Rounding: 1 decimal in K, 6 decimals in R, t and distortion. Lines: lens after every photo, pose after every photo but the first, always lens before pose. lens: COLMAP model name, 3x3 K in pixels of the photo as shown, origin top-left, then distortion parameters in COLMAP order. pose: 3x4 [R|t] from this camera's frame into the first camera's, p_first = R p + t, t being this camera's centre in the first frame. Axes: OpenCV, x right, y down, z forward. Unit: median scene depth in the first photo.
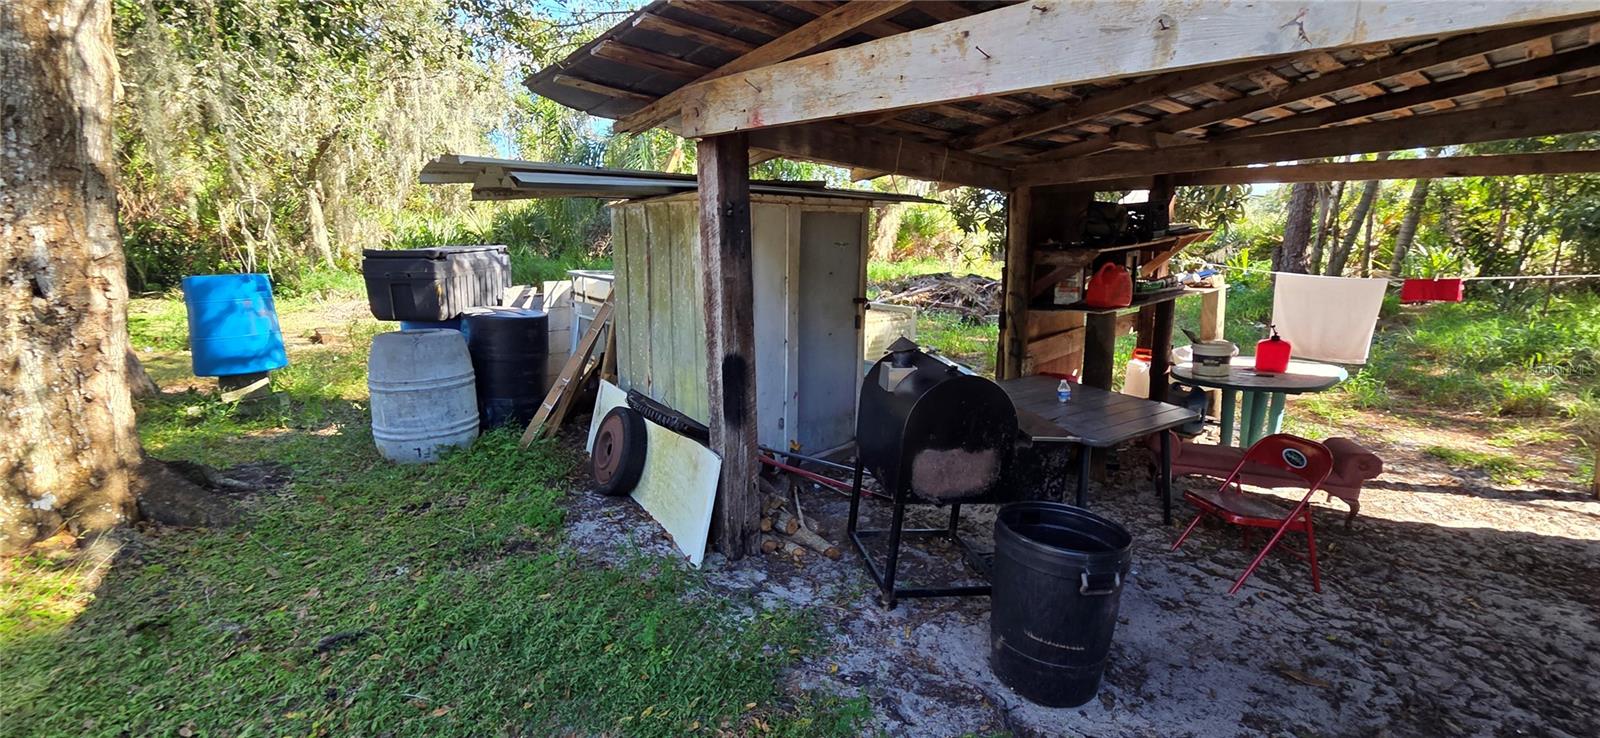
lens RADIAL K [[657.6, 0, 795.5], [0, 657.6, 360.9], [0, 0, 1]] dist [0.007566, -0.001657]
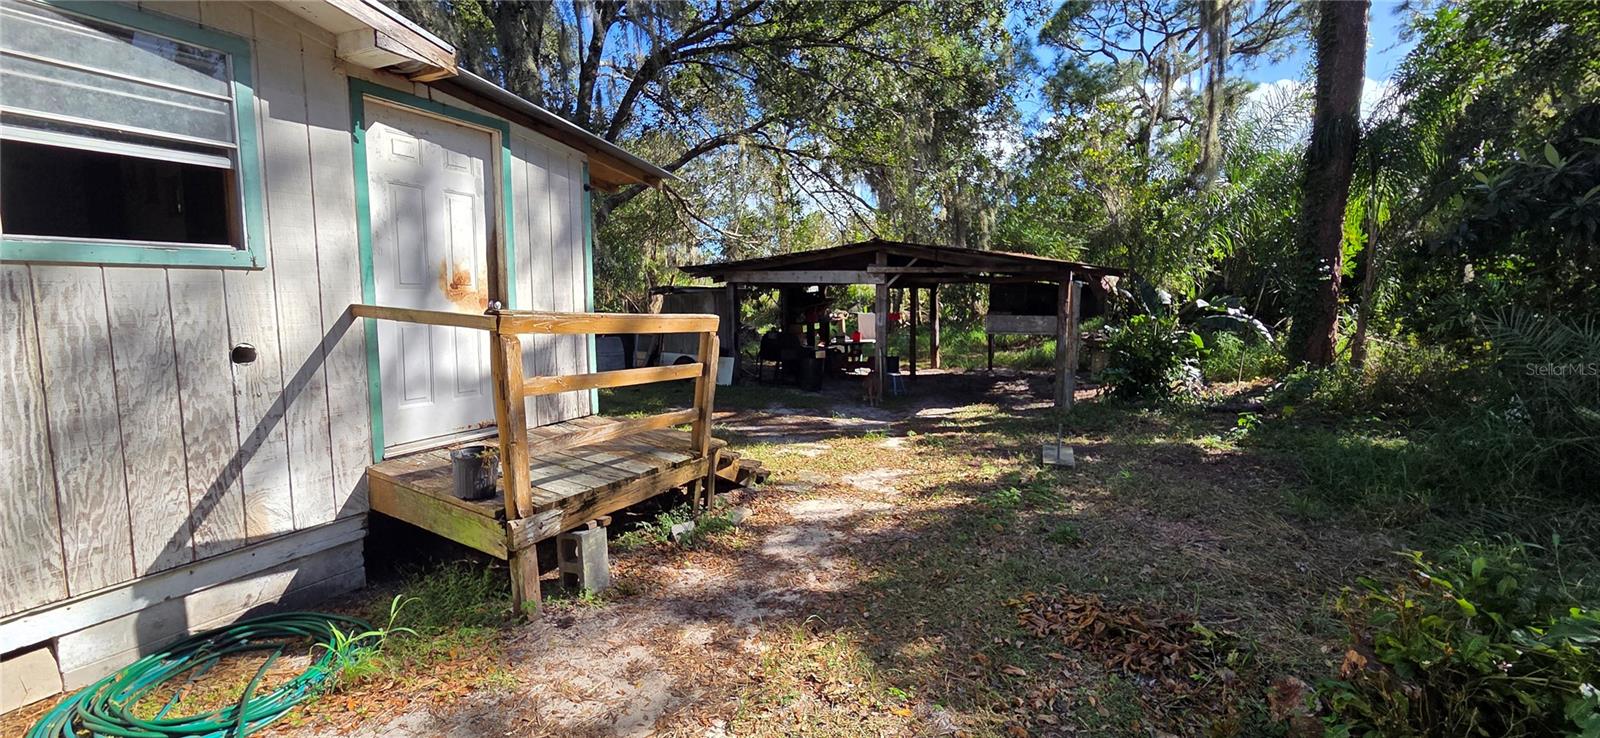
lens RADIAL K [[657.6, 0, 802.2], [0, 657.6, 370.5], [0, 0, 1]] dist [0.007566, -0.001657]
pose [[0.894012, -0.060834, 0.443894, -1.222734], [0.095127, 0.993924, -0.055376, 0.384187], [-0.437828, 0.091733, 0.894367, -2.228802]]
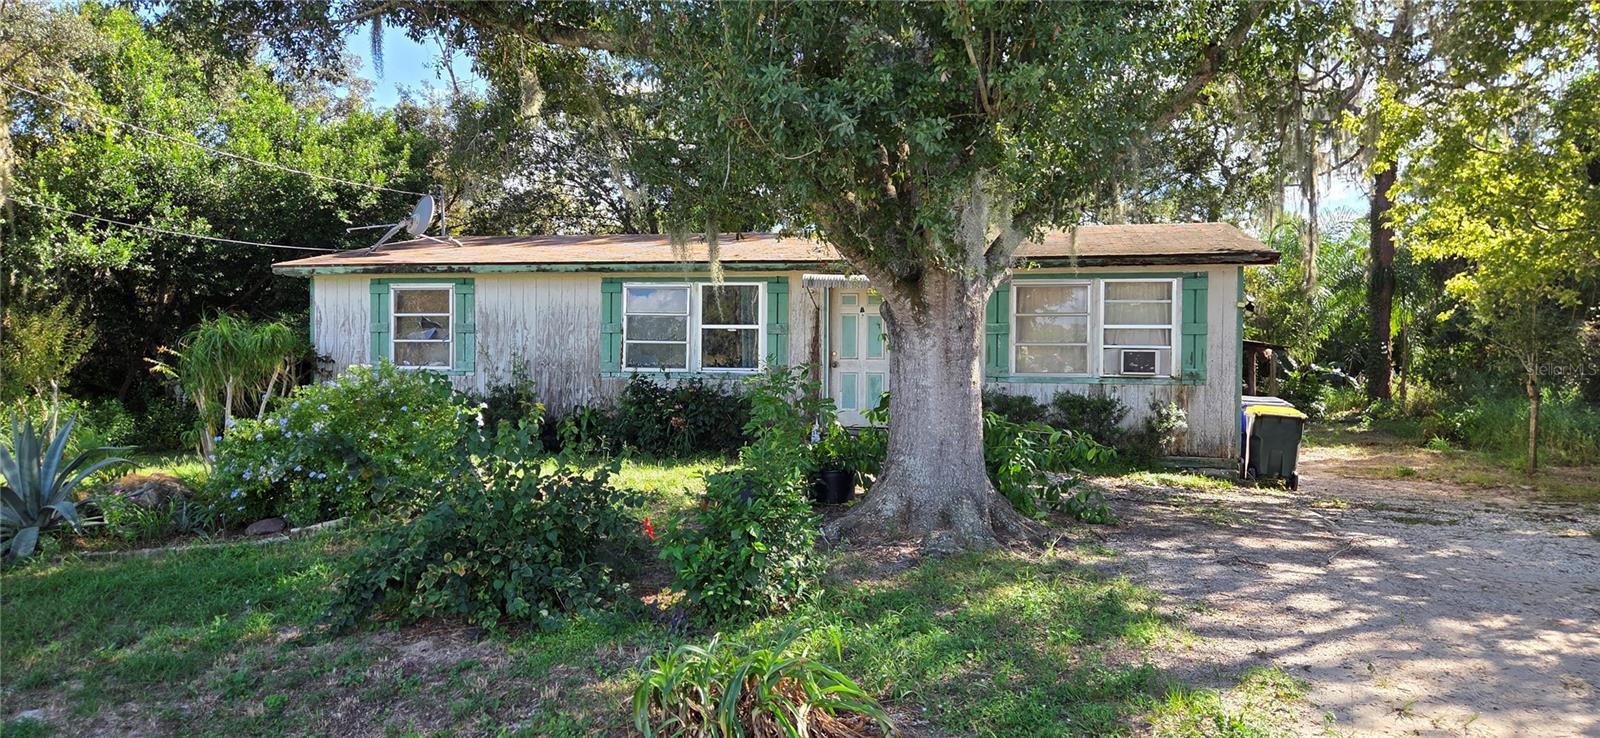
lens RADIAL K [[1072.1, 0, 810.4], [0, 1072.1, 367.0], [0, 0, 1]] dist [0.057300, -0.023626]
pose [[0.789050, -0.013010, 0.614191, -5.065723], [0.120472, 0.983640, -0.133934, 0.647283], [-0.602401, 0.179674, 0.777708, -3.896447]]
